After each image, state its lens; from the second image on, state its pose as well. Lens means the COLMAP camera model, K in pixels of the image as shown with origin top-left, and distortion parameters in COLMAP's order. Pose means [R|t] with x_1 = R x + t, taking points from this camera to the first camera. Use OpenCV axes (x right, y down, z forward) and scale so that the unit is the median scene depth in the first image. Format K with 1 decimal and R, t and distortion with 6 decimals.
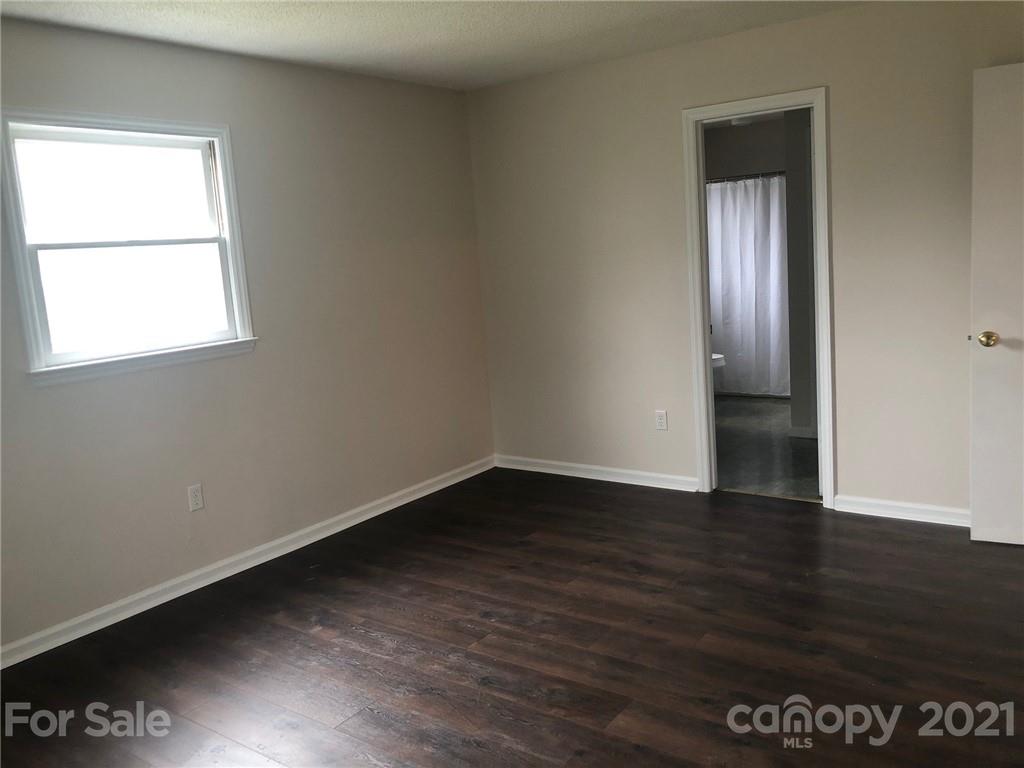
lens RADIAL K [[850.7, 0, 511.1], [0, 850.7, 380.5], [0, 0, 1]] dist [0.042100, -0.014348]
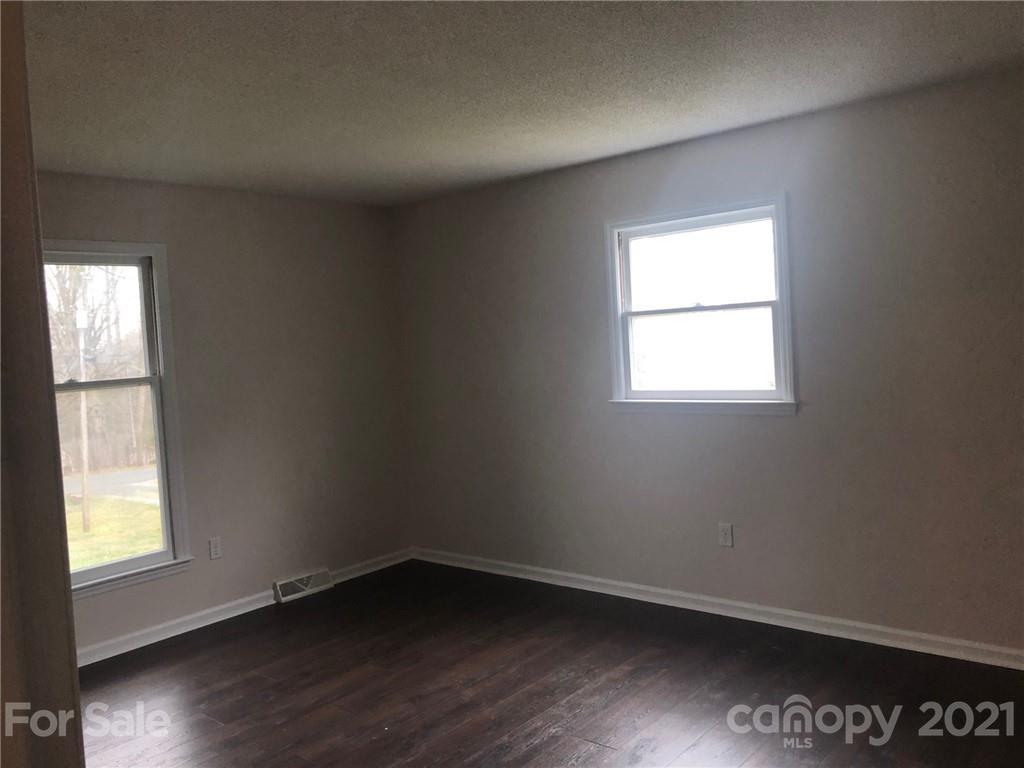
lens RADIAL K [[850.7, 0, 509.2], [0, 850.7, 382.8], [0, 0, 1]] dist [0.042100, -0.014348]
pose [[-0.078927, 0.123559, -0.989194, 0.833617], [-0.095076, 0.986833, 0.130850, -0.203007], [0.992336, 0.104376, -0.066140, 0.889890]]
